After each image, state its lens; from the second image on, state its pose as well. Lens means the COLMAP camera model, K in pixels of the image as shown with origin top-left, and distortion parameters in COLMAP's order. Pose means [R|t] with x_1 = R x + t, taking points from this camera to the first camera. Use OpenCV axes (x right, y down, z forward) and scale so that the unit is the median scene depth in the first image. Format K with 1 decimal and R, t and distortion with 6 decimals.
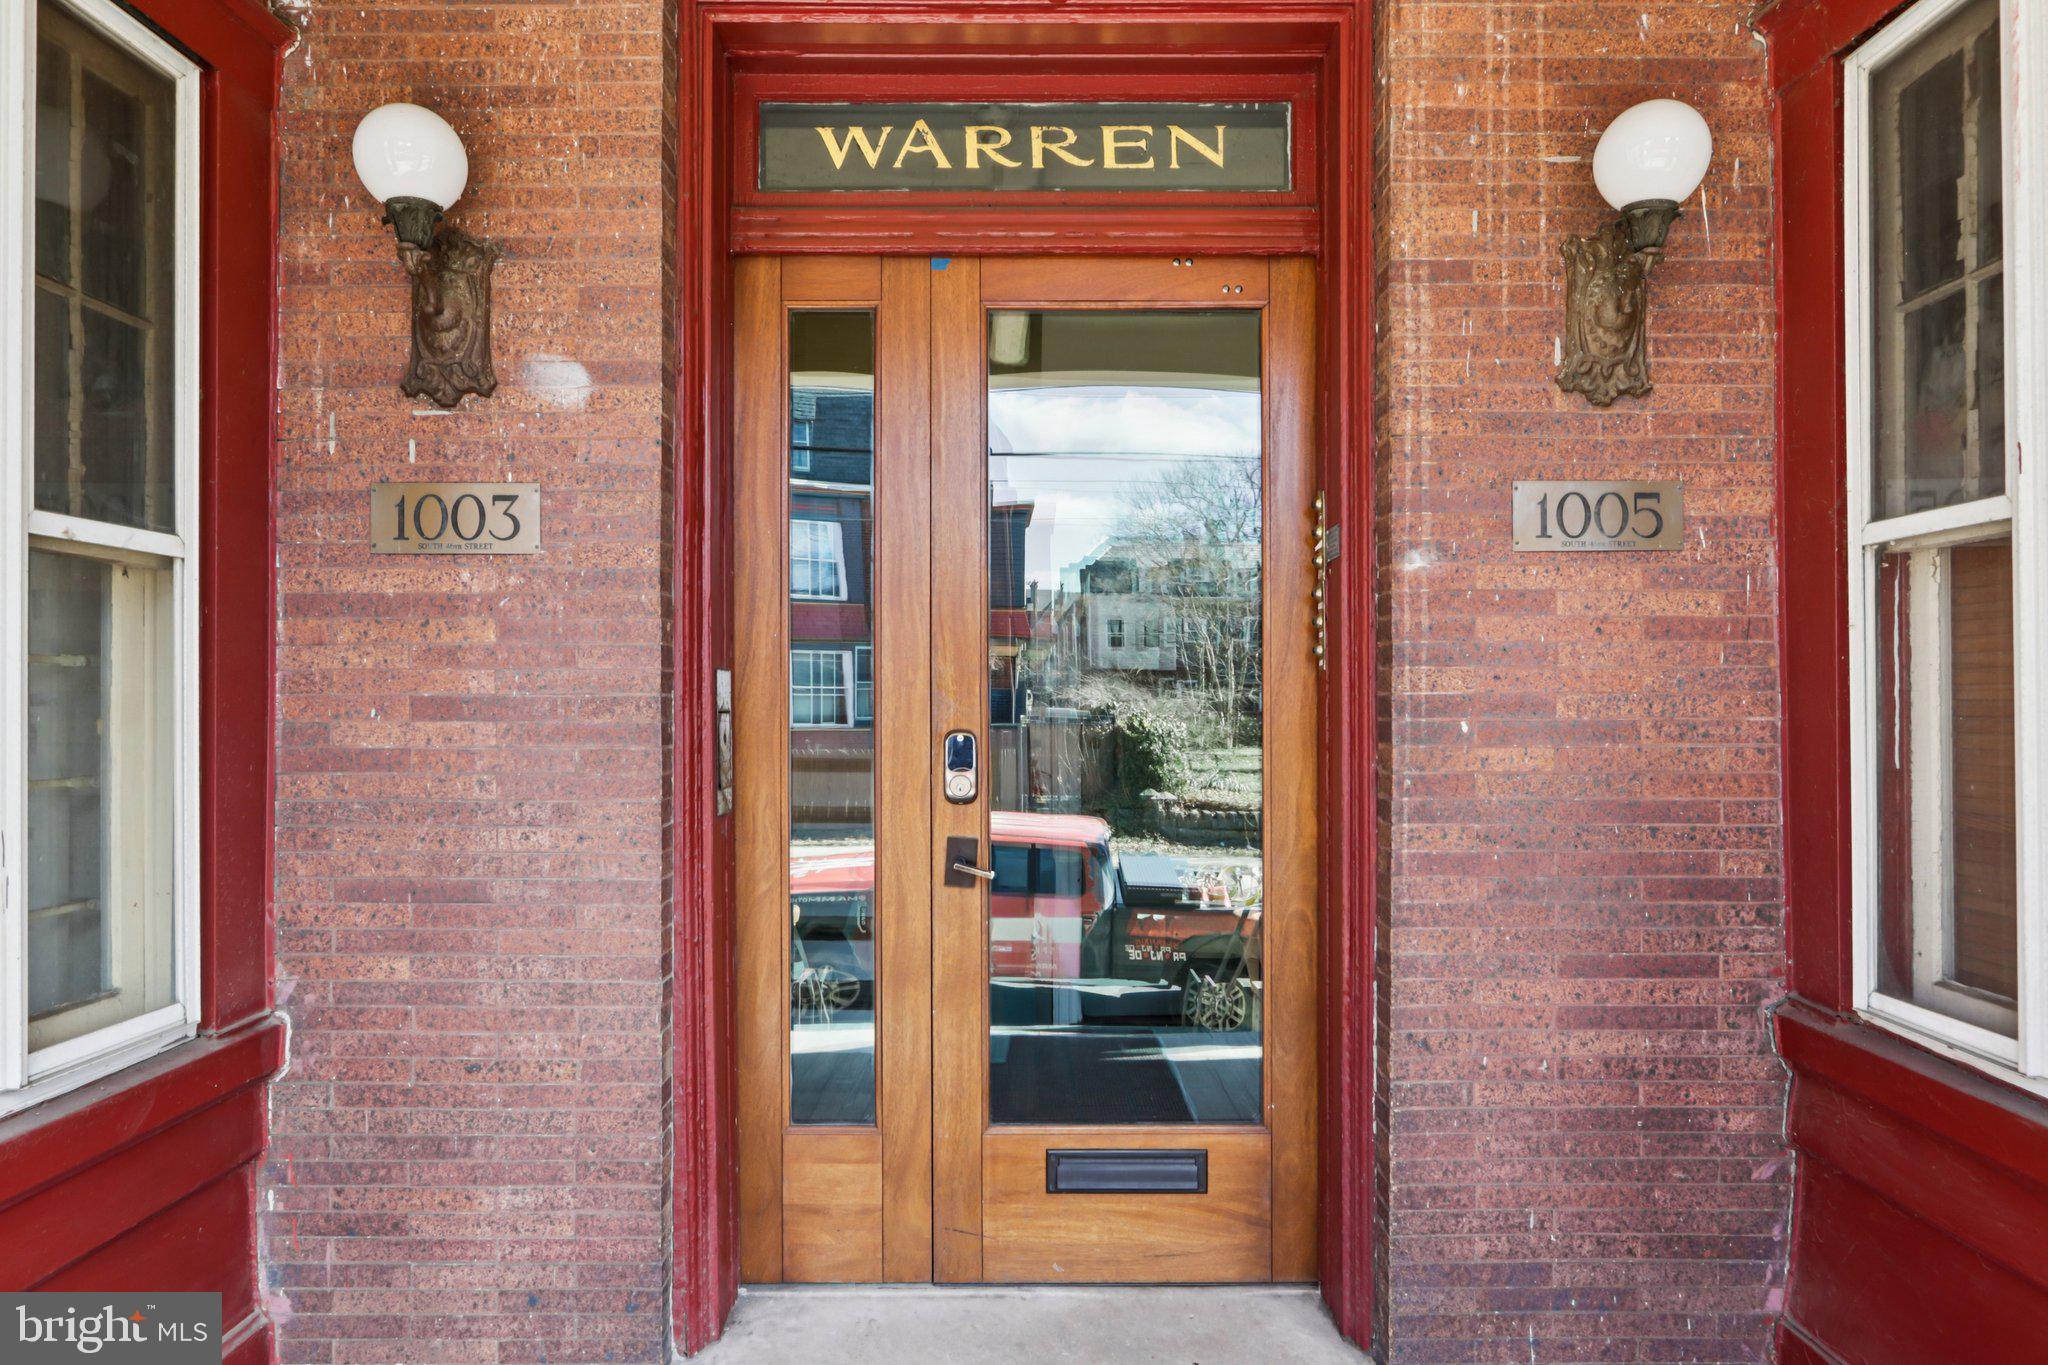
lens RADIAL K [[1190.5, 0, 1024.0], [0, 1190.5, 682.5], [0, 0, 1]] dist [0.003816, 0.000715]
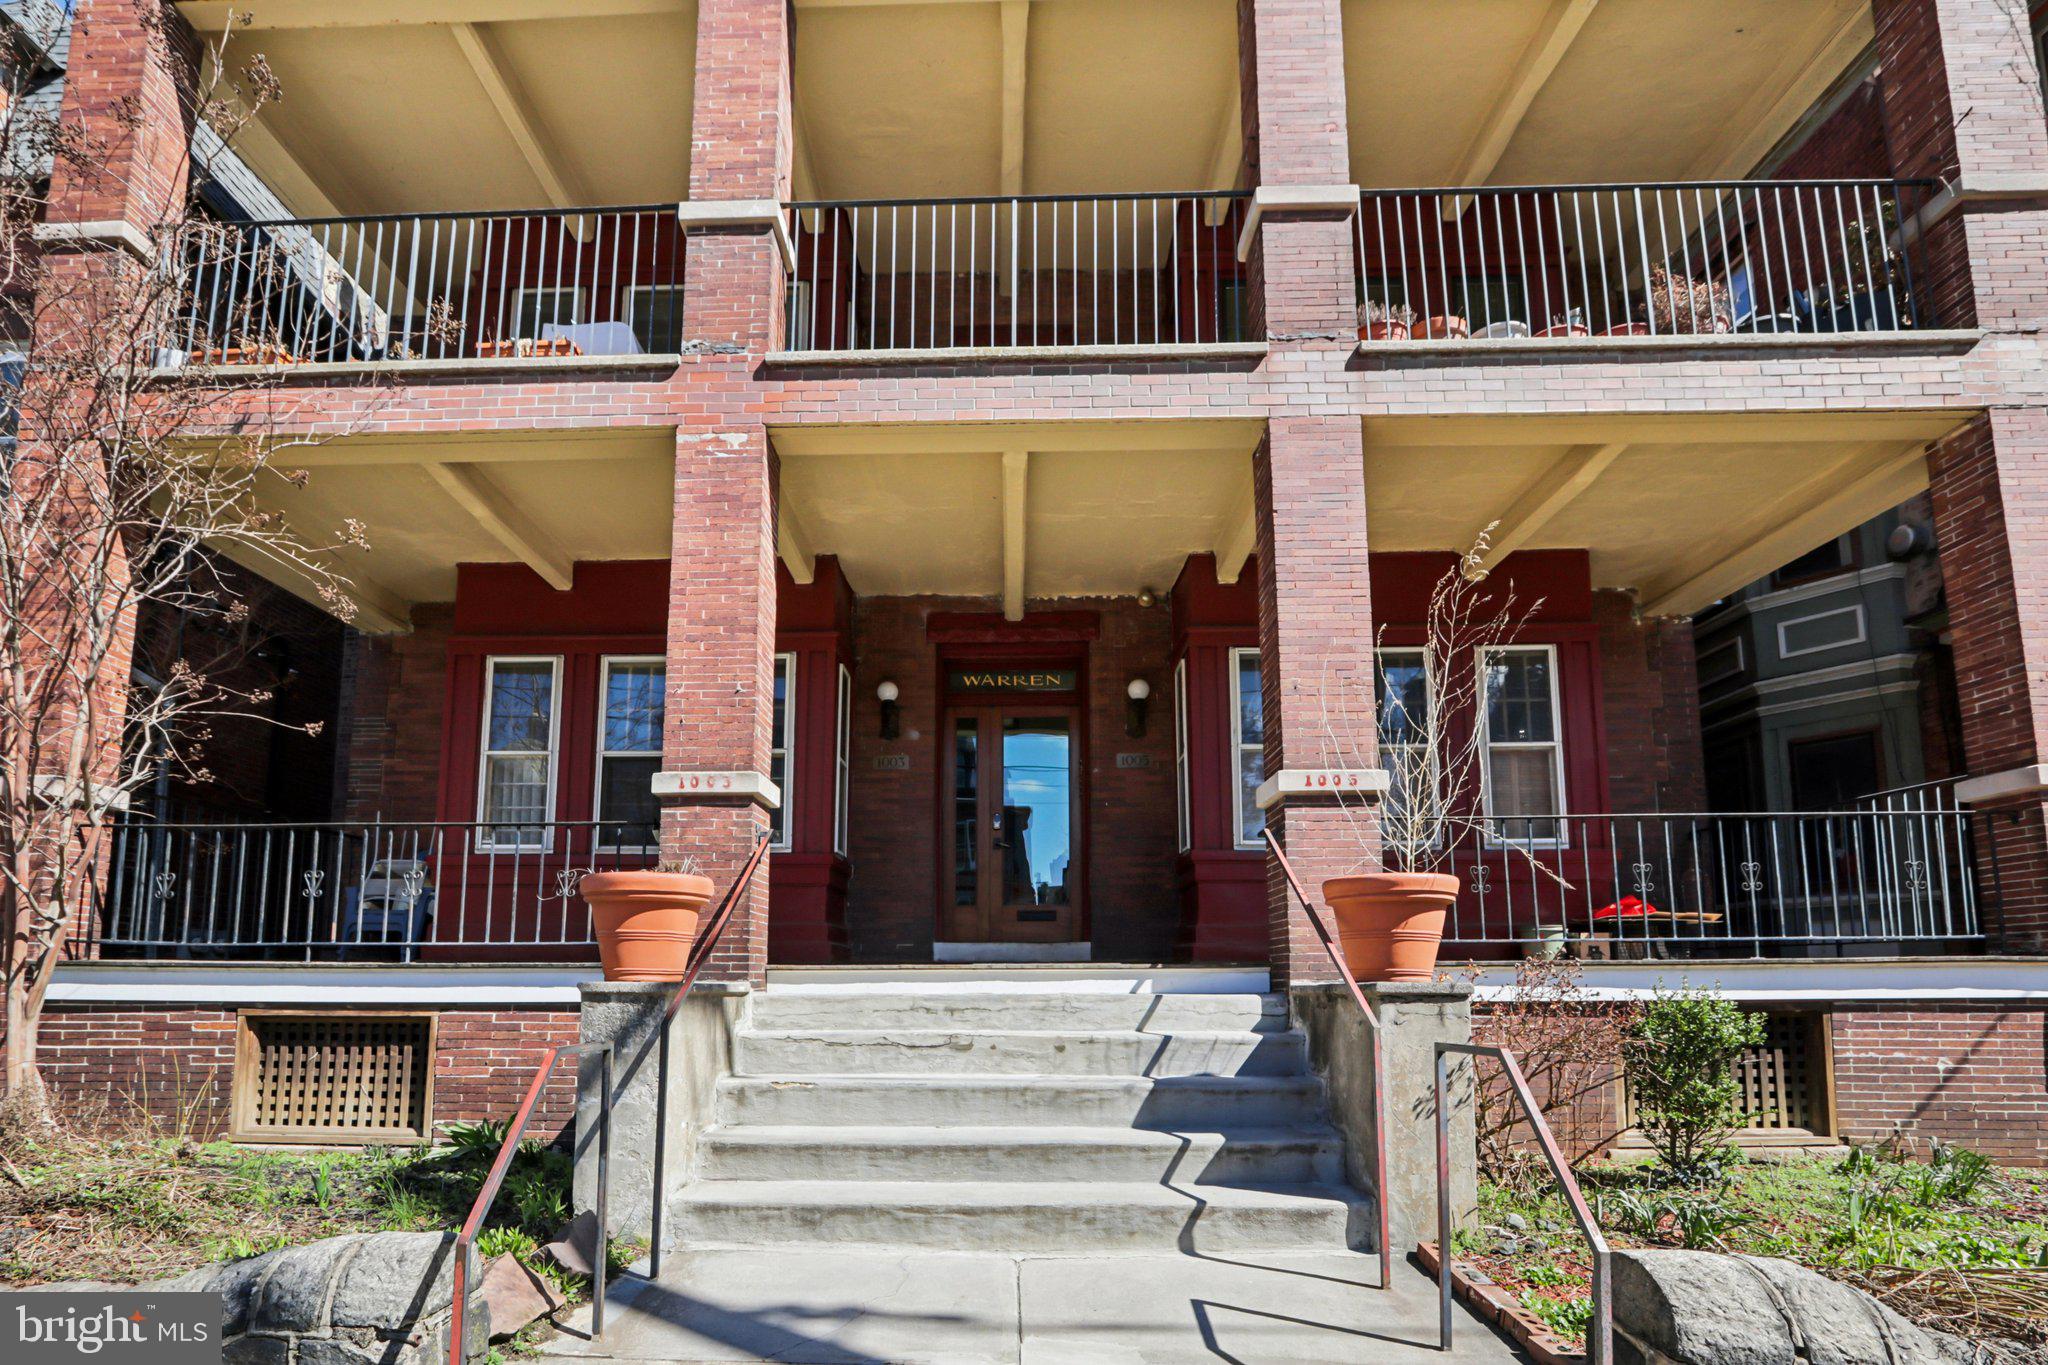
lens RADIAL K [[941.6, 0, 1016.1], [0, 941.6, 688.5], [0, 0, 1]] dist [-0.016117, 0.000281]
pose [[0.999890, -0.005943, -0.013581, 0.068497], [0.001824, 0.958496, -0.285101, 0.609172], [0.014712, 0.285045, 0.958401, -2.514089]]
